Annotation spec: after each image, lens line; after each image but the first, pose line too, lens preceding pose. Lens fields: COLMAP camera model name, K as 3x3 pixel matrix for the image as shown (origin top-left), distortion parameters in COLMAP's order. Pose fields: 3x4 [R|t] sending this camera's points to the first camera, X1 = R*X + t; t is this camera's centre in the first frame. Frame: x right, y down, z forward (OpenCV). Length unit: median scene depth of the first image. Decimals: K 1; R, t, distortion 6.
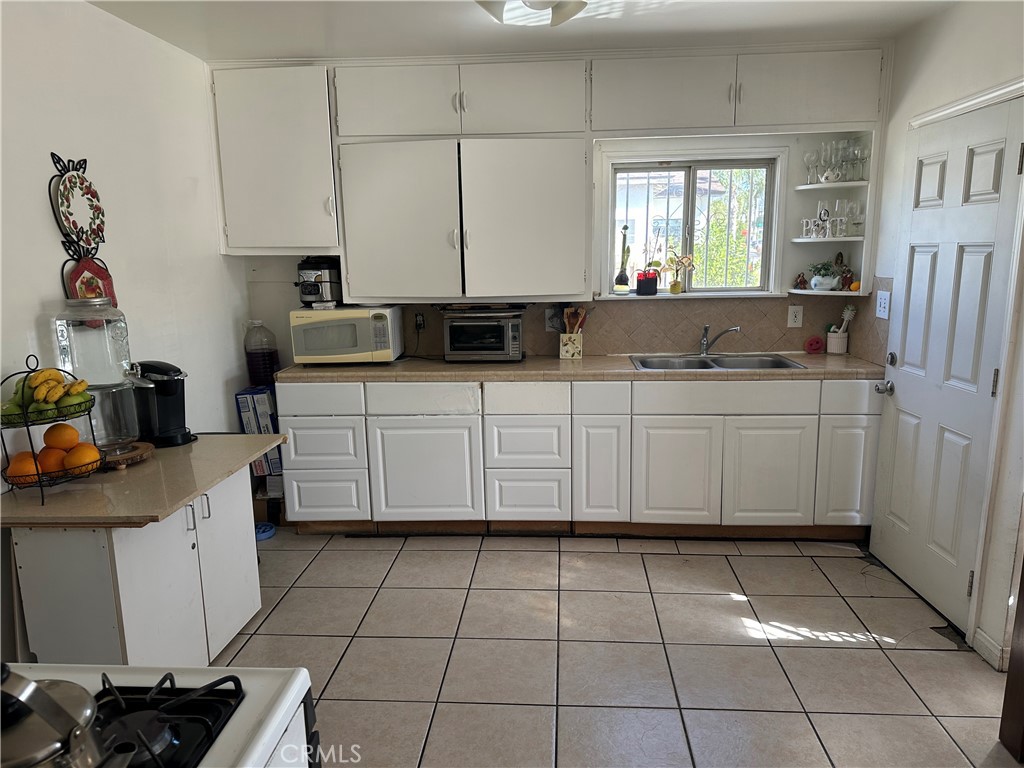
lens RADIAL K [[699.9, 0, 518.3], [0, 699.9, 389.6], [0, 0, 1]] dist [0.066816, -0.012712]
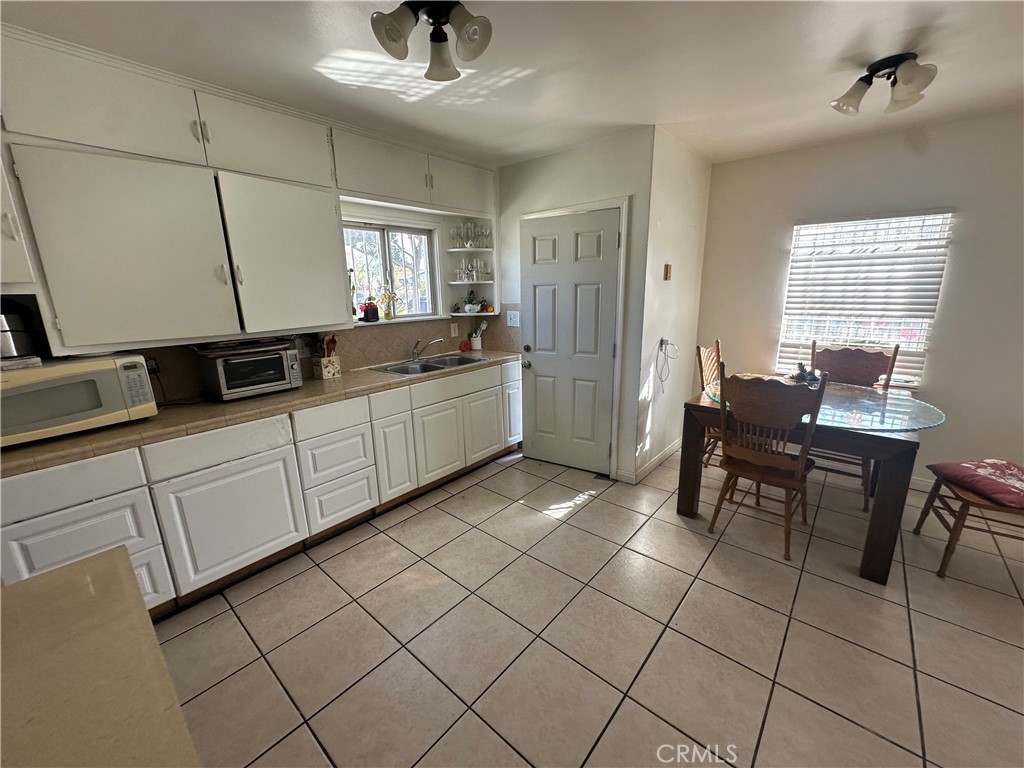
lens RADIAL K [[411.4, 0, 514.4], [0, 411.4, 382.9], [0, 0, 1]] dist [-0.003045, -0.000840]
pose [[0.597034, -0.176818, 0.782487, -0.313032], [0.165437, 0.981578, 0.095579, -0.055397], [-0.784972, 0.072388, 0.615288, 0.344948]]
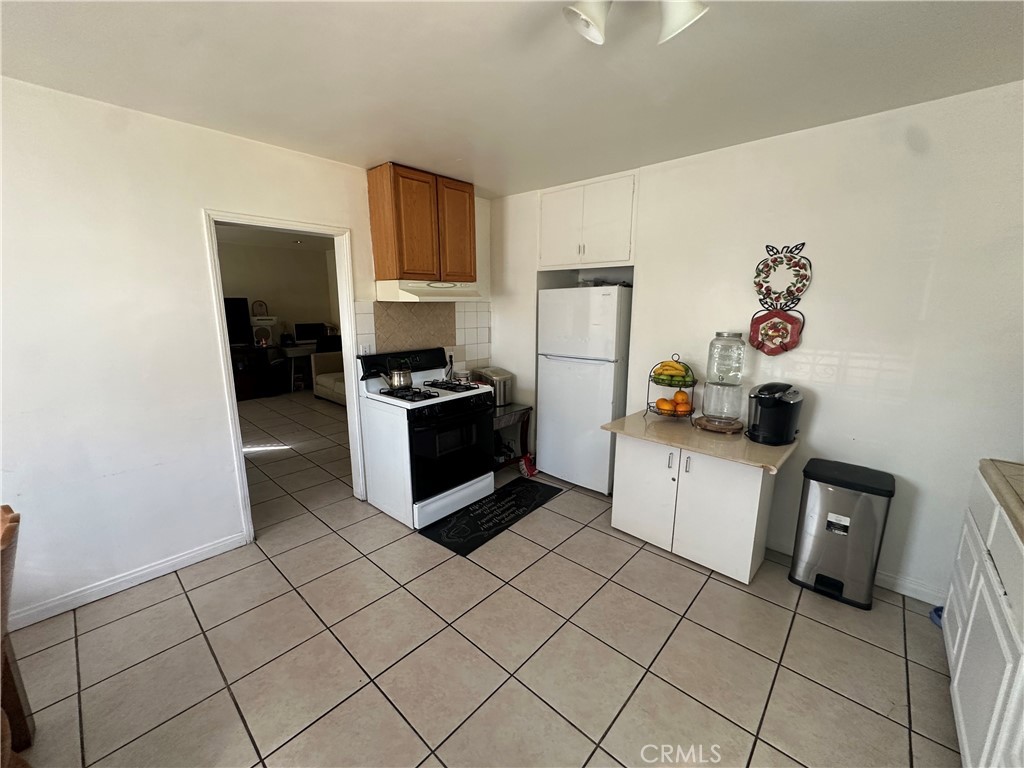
lens RADIAL K [[411.4, 0, 506.1], [0, 411.4, 383.8], [0, 0, 1]] dist [-0.003045, -0.000840]
pose [[-0.613358, 0.179343, -0.769173, 0.340546], [-0.146709, 0.931058, 0.334078, -0.178135], [0.776059, 0.317754, -0.544760, 0.787387]]
